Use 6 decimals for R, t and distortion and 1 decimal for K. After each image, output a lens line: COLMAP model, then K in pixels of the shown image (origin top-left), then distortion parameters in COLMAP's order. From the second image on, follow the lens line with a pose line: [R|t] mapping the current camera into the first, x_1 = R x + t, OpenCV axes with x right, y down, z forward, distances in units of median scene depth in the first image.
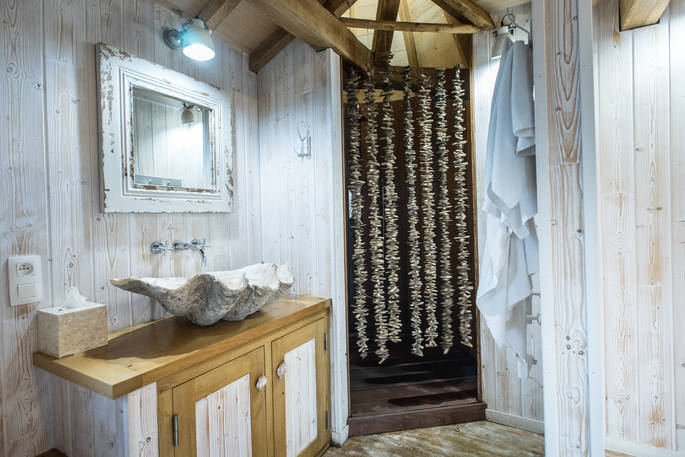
lens RADIAL K [[351.4, 0, 336.9], [0, 351.4, 225.0], [0, 0, 1]] dist [-0.001698, -0.000406]
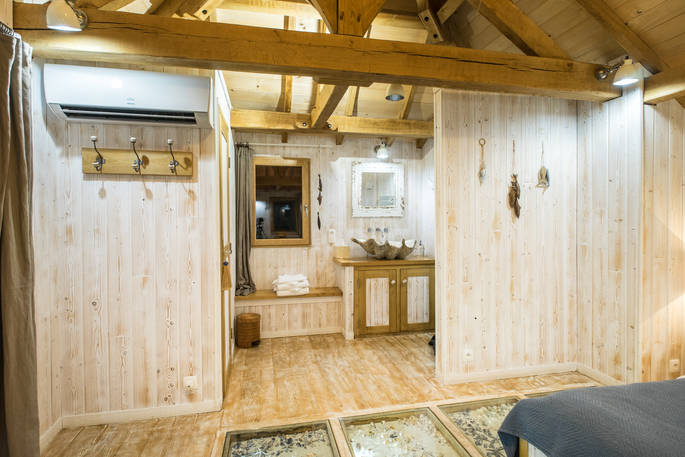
lens RADIAL K [[351.4, 0, 341.5], [0, 351.4, 225.0], [0, 0, 1]] dist [-0.001698, -0.000406]
pose [[0.664119, 0.036990, -0.746711, 1.462874], [-0.023167, 0.999314, 0.028899, -0.049120], [0.747268, -0.001893, 0.664520, -1.032480]]
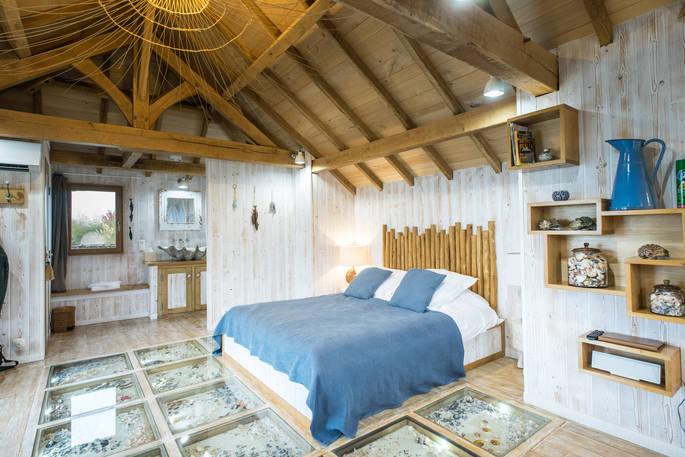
lens RADIAL K [[351.4, 0, 342.0], [0, 351.4, 223.7], [0, 0, 1]] dist [-0.001698, -0.000406]
pose [[0.916024, 0.007198, -0.401058, 2.751888], [-0.017180, 0.999626, -0.021299, -0.061053], [0.400754, 0.026401, 0.915805, -1.785623]]
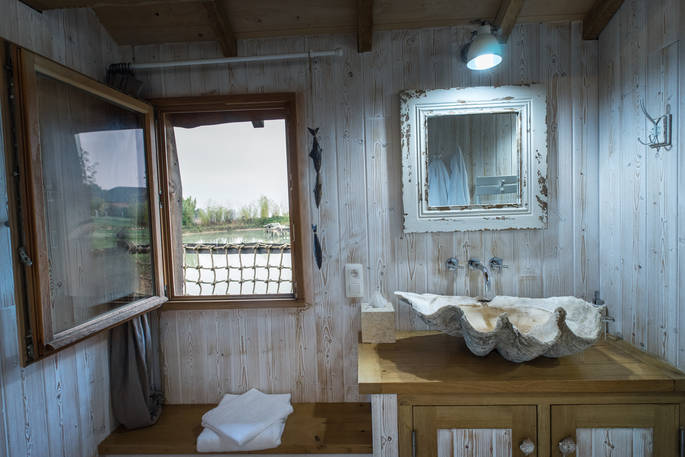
lens RADIAL K [[351.4, 0, 346.0], [0, 351.4, 223.7], [0, 0, 1]] dist [-0.001698, -0.000406]
pose [[0.463961, 0.049306, -0.884483, 0.290783], [0.009160, 0.998129, 0.060446, -0.132628], [0.885808, -0.036146, 0.462641, 0.248438]]
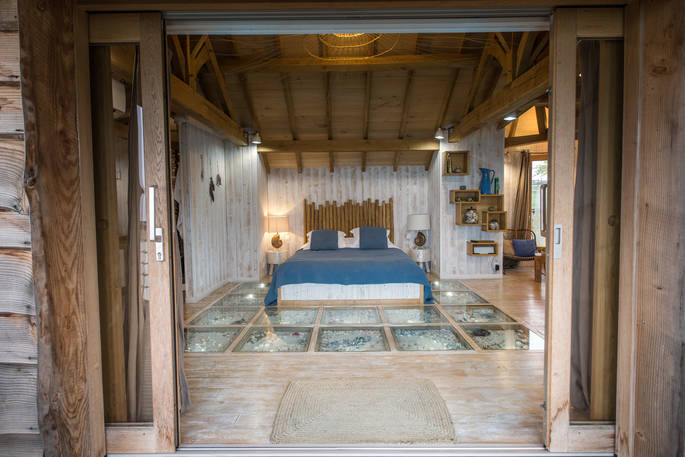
lens RADIAL K [[351.4, 0, 339.8], [0, 351.4, 223.3], [0, 0, 1]] dist [-0.001698, -0.000406]
pose [[0.875717, -0.003988, 0.482808, 0.099105], [-0.005995, 0.999799, 0.019132, 0.083150], [-0.482788, -0.019649, 0.875517, -2.645164]]
